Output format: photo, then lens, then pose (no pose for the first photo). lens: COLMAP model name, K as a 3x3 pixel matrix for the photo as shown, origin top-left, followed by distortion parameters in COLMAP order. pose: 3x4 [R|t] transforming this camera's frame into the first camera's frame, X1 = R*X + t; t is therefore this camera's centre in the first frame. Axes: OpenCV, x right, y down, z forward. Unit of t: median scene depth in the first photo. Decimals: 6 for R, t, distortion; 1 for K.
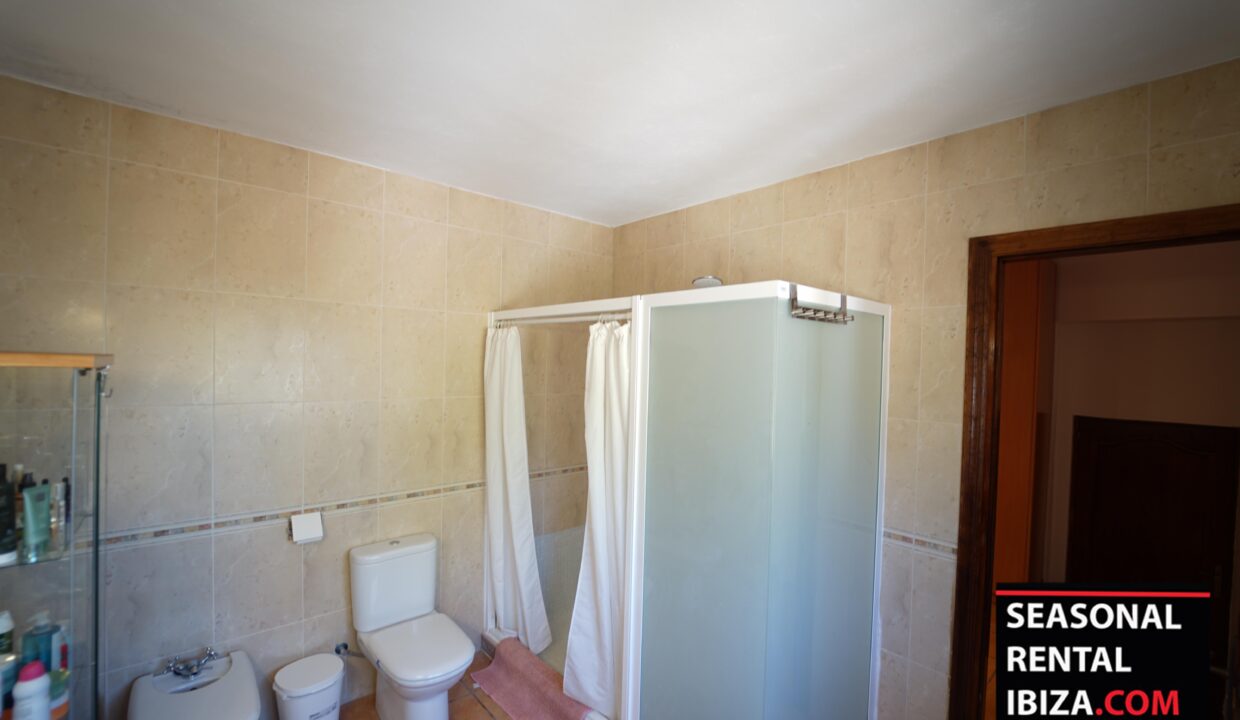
lens RADIAL K [[505.7, 0, 625.1], [0, 505.7, 370.4], [0, 0, 1]] dist [-0.023329, 0.000076]
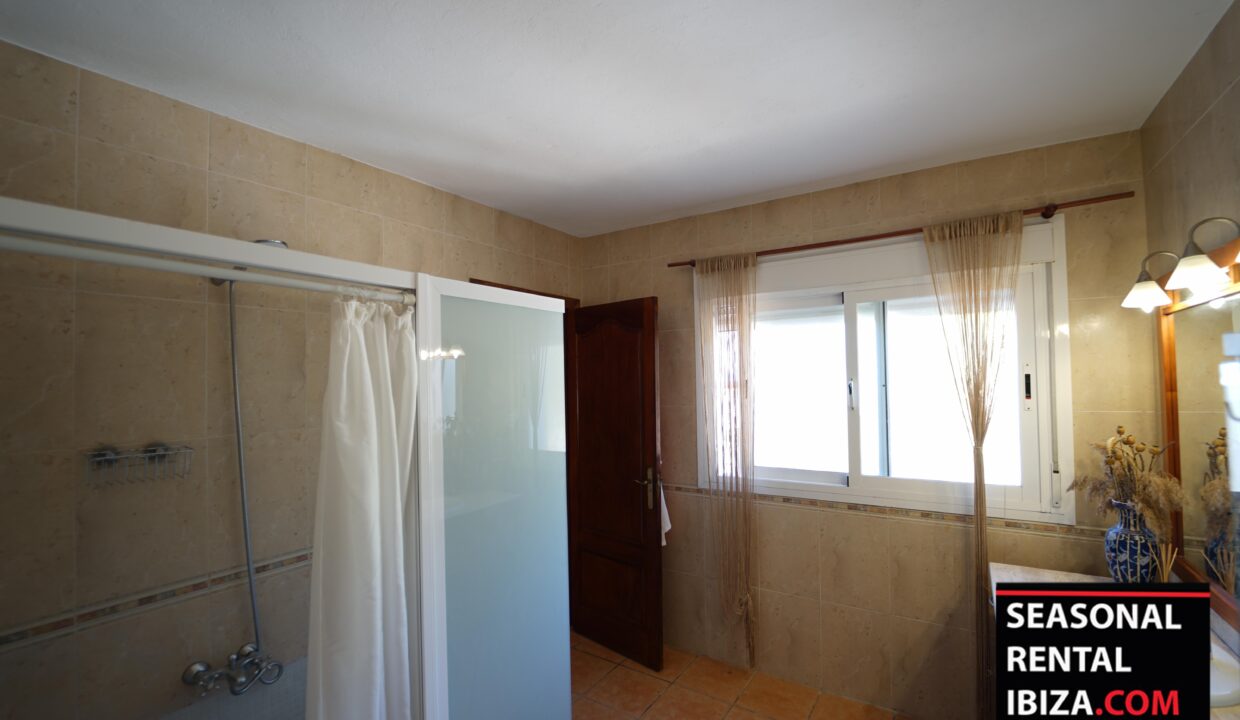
lens RADIAL K [[505.7, 0, 625.1], [0, 505.7, 370.4], [0, 0, 1]] dist [-0.023329, 0.000076]
pose [[-0.243262, 0.000600, 0.969960, -0.710222], [0.035320, 0.999342, 0.008240, -0.008872], [-0.969317, 0.036263, -0.243123, 0.887251]]
